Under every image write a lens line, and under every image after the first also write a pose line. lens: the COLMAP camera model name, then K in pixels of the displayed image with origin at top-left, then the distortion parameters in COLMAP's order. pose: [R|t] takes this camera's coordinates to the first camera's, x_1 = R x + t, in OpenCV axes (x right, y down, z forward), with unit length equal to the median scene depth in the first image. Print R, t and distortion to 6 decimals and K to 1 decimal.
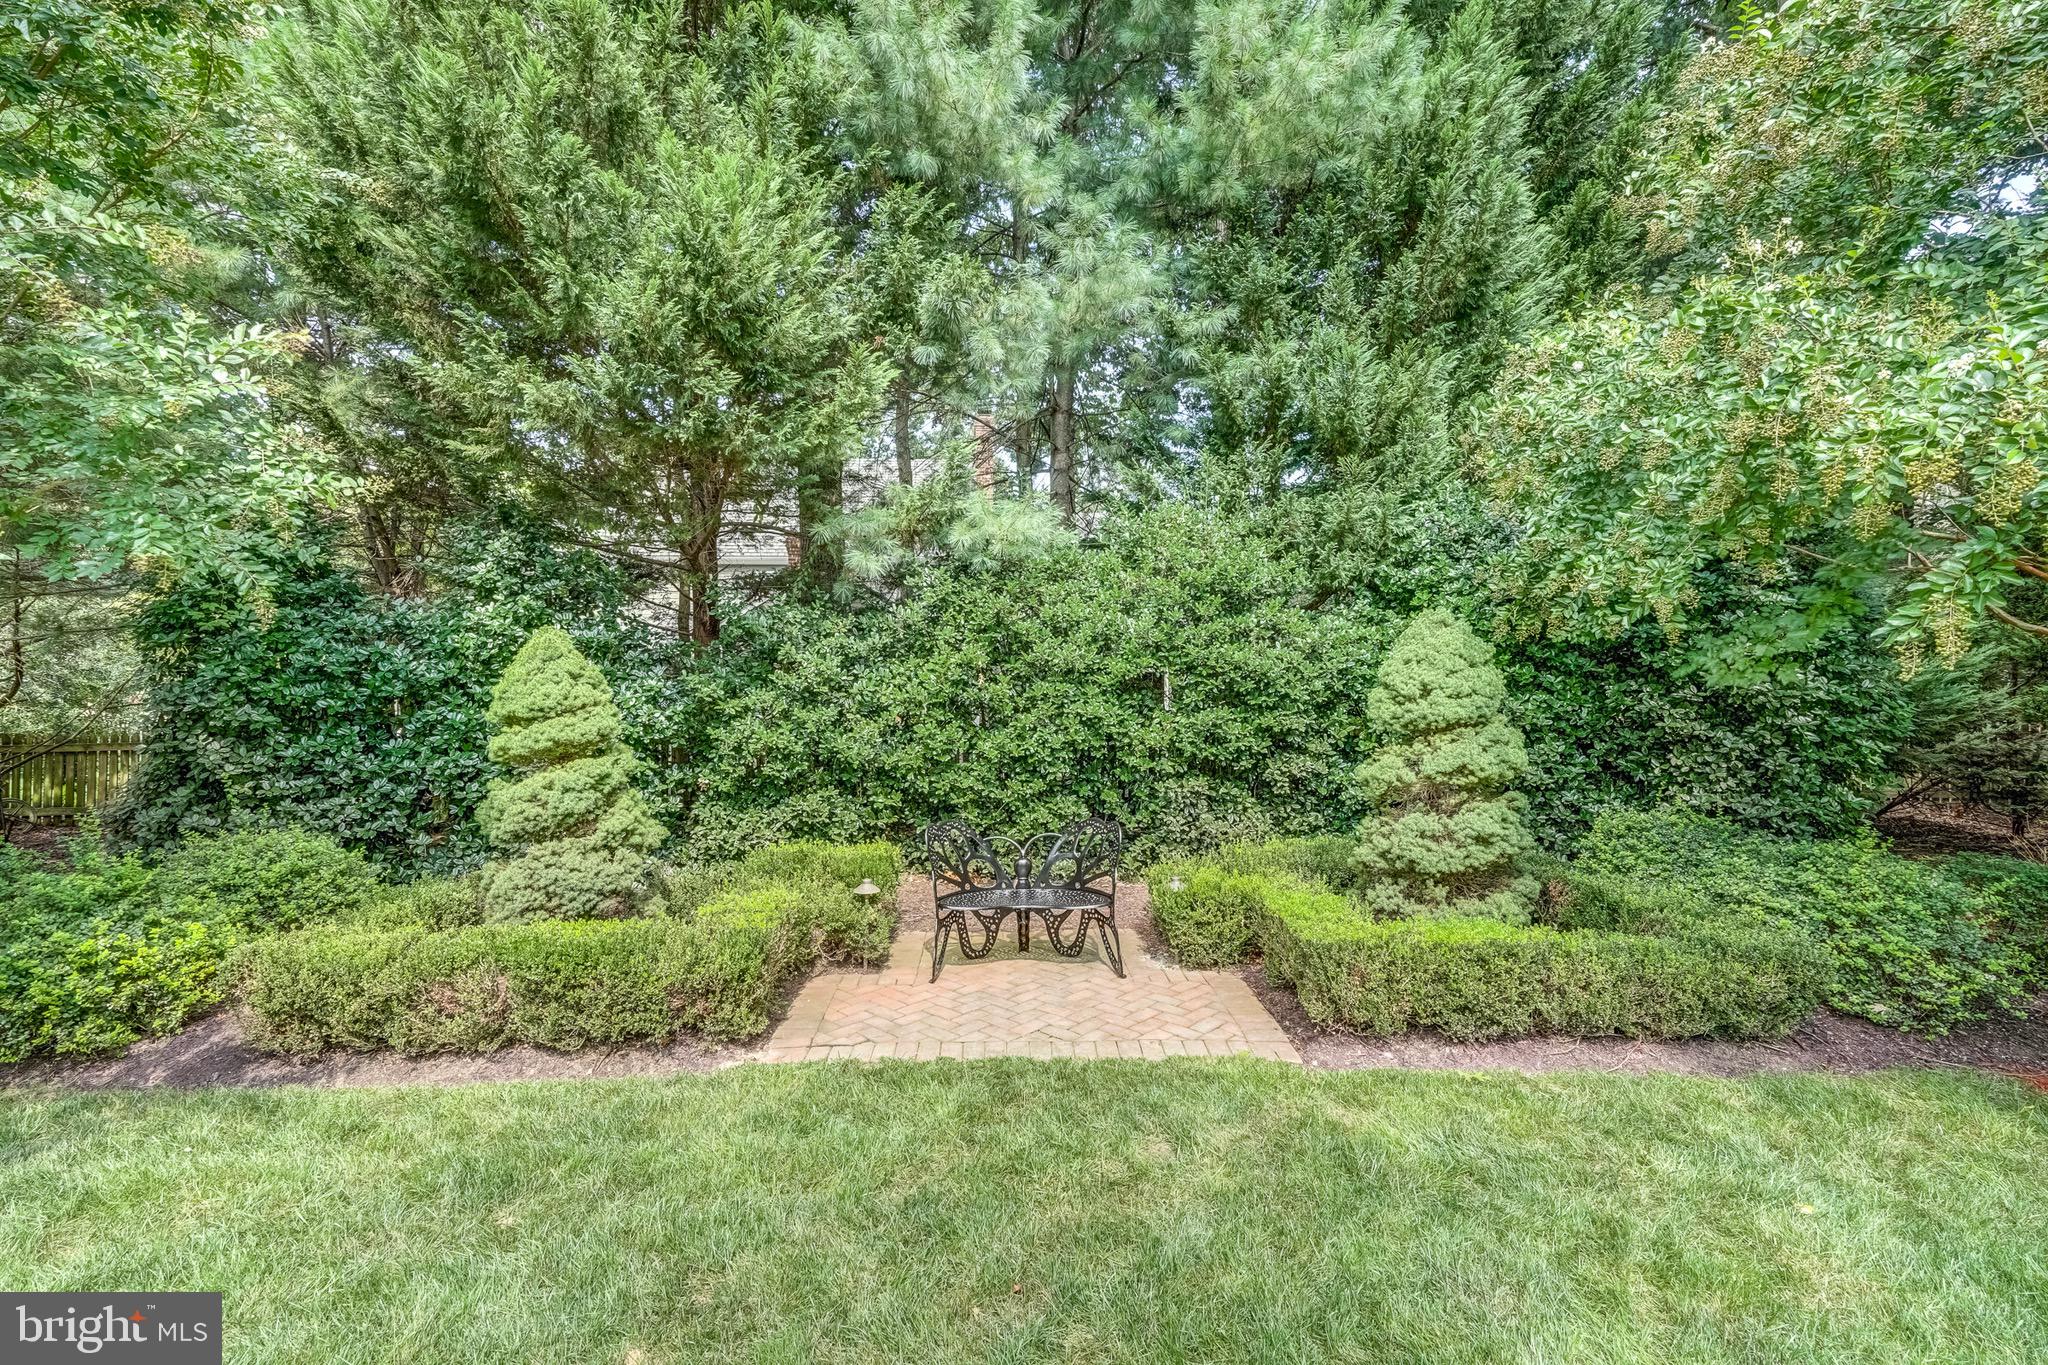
lens RADIAL K [[924.2, 0, 1023.4], [0, 924.2, 679.7], [0, 0, 1]] dist [-0.002972, 0.001315]
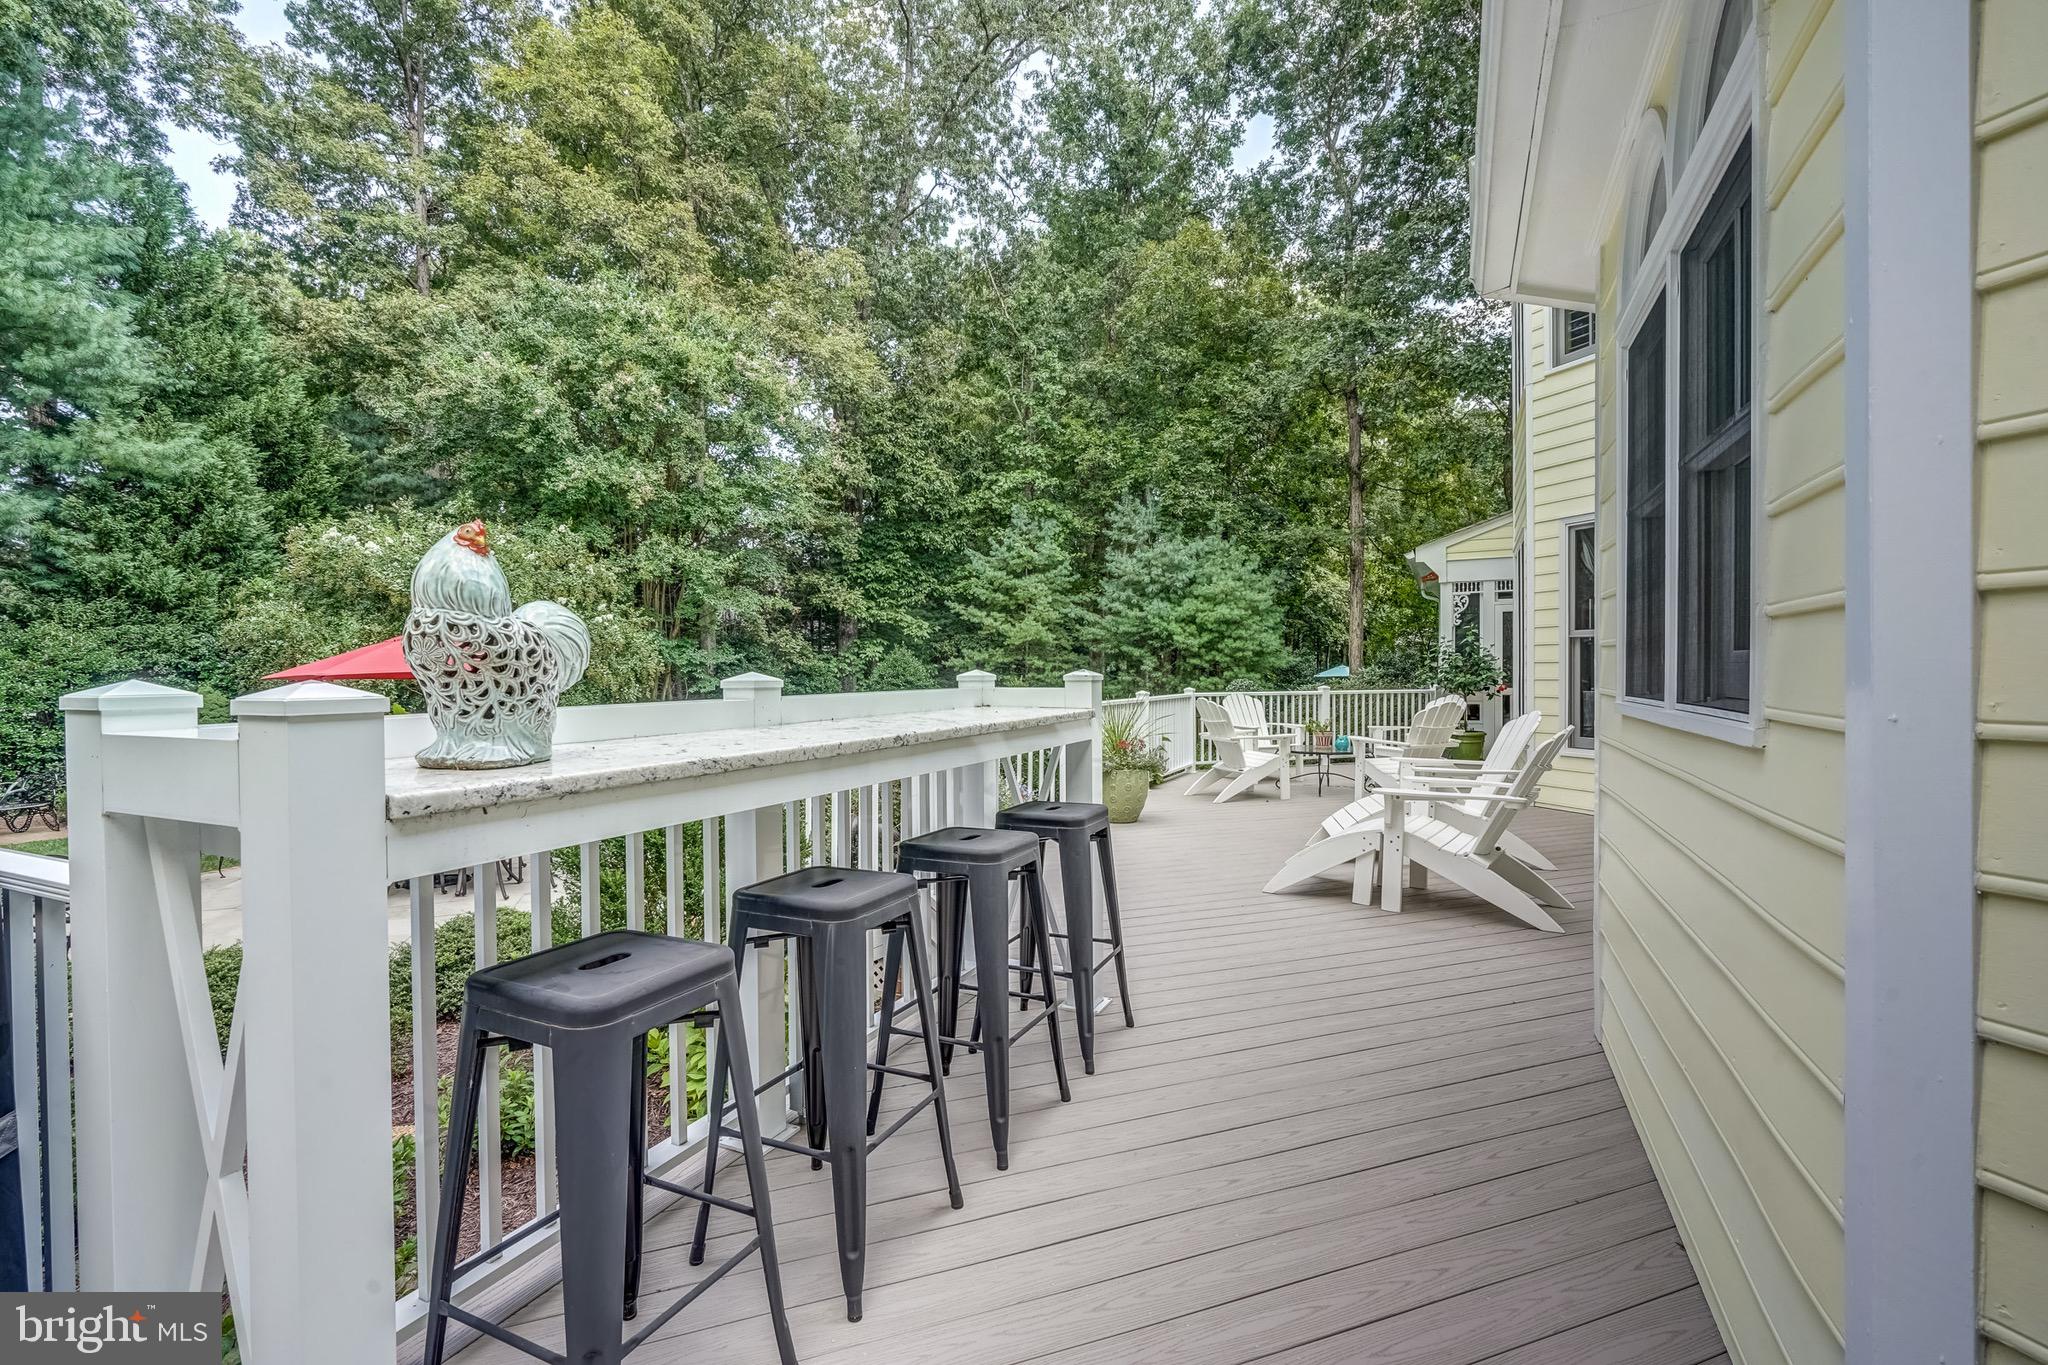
lens RADIAL K [[924.2, 0, 1023.4], [0, 924.2, 679.7], [0, 0, 1]] dist [-0.002972, 0.001315]
pose [[0.444976, -0.007051, 0.895515, -0.748607], [0.011369, 0.999933, 0.002224, -0.057013], [-0.895470, 0.009192, 0.445027, -1.924182]]
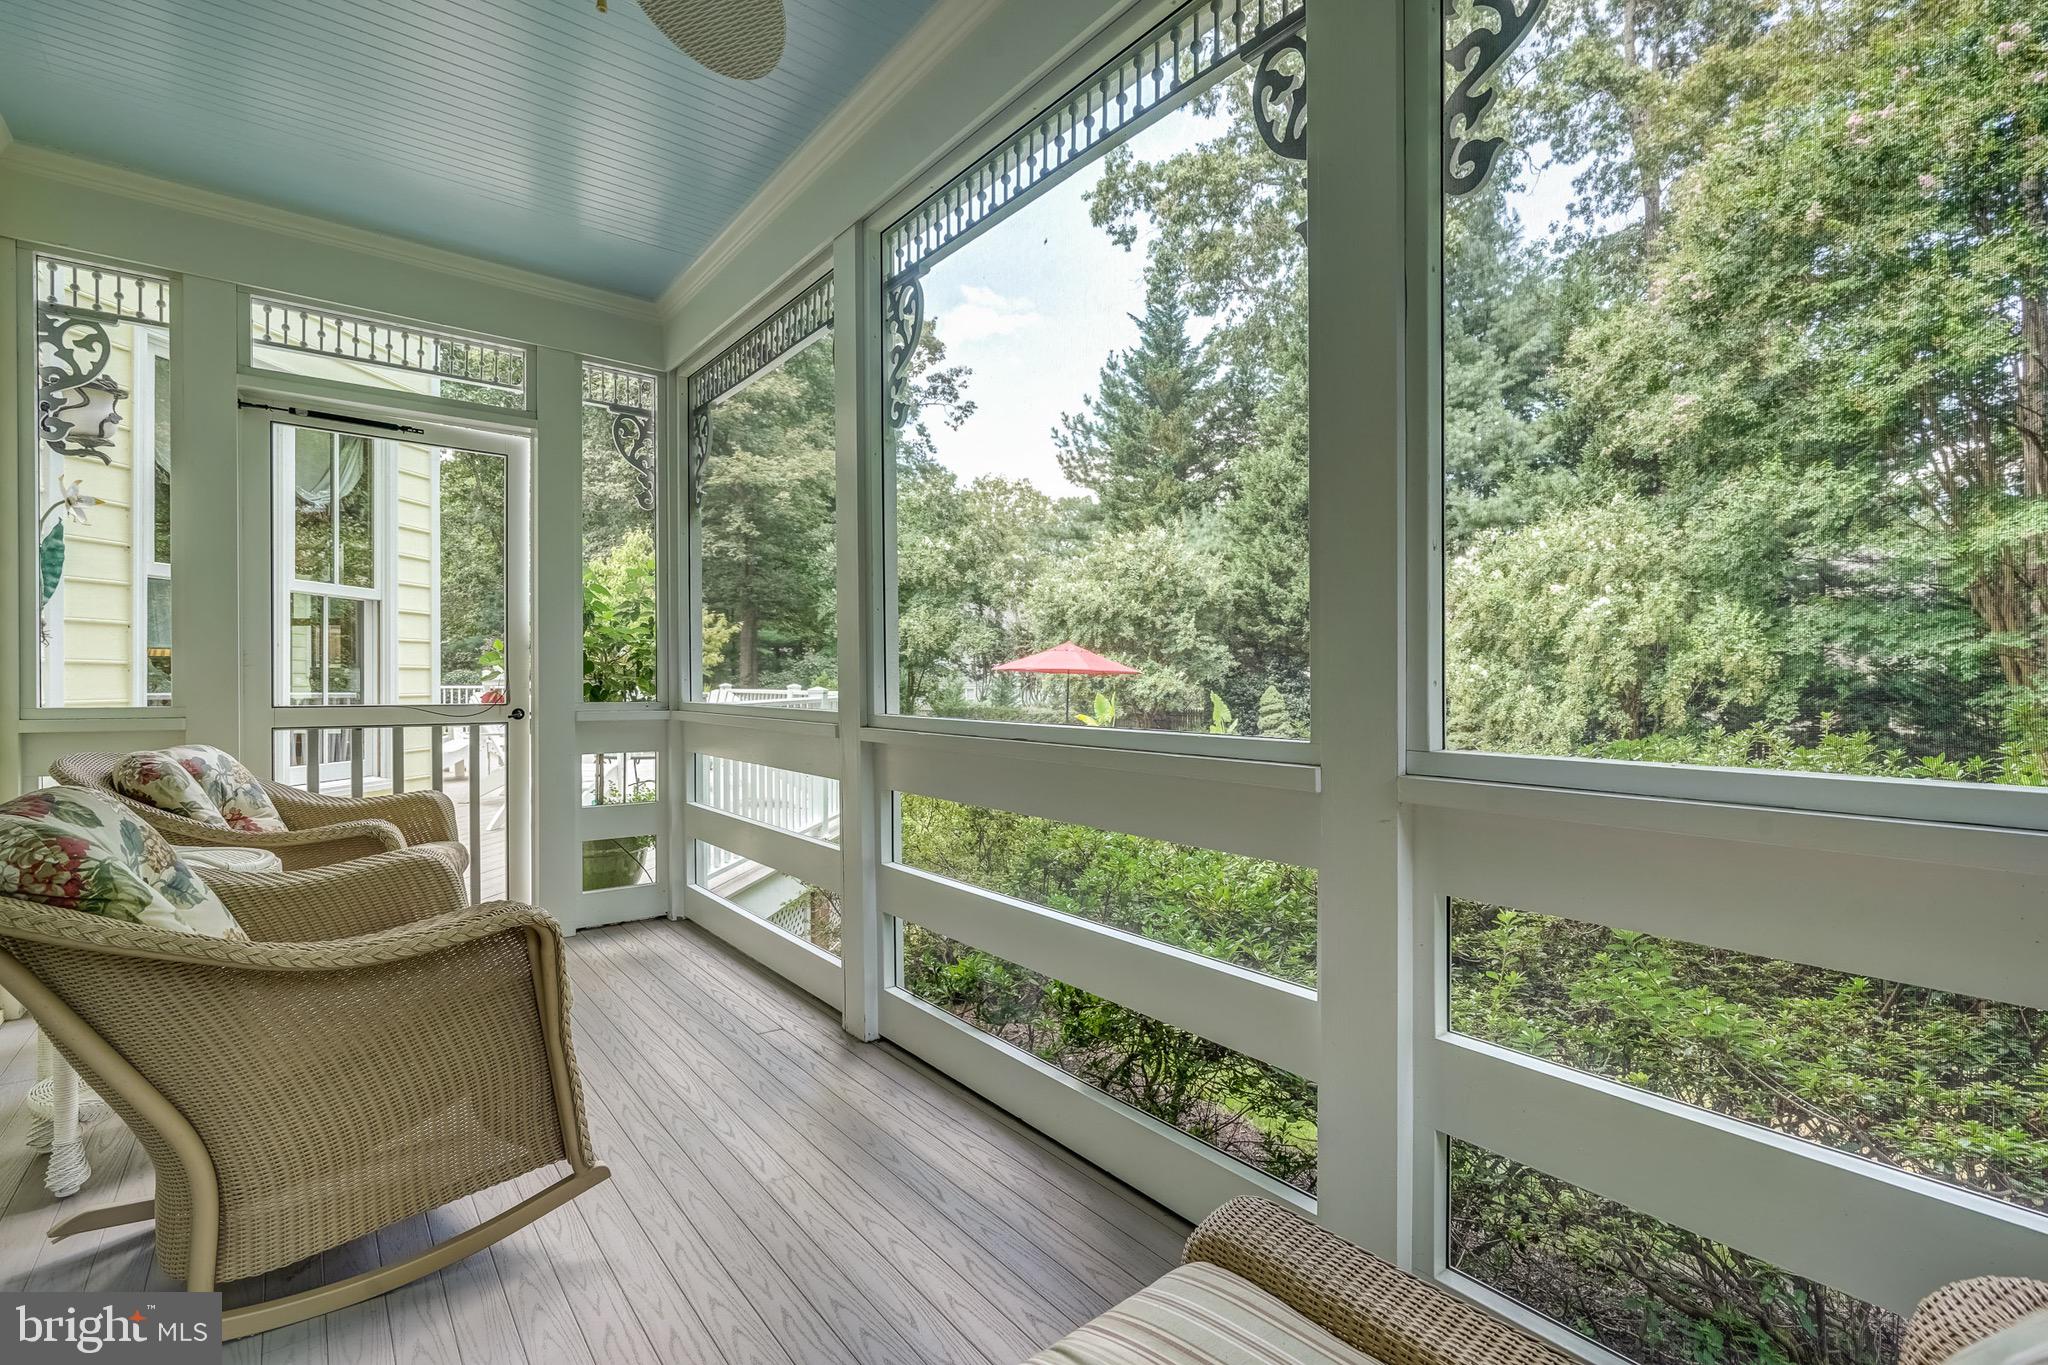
lens RADIAL K [[924.2, 0, 1023.4], [0, 924.2, 679.7], [0, 0, 1]] dist [-0.002972, 0.001315]
pose [[0.606882, 0.006530, -0.794765, 1.755505], [-0.011492, 0.999934, -0.000560, -0.049229], [0.794709, 0.009473, 0.606917, -2.041625]]
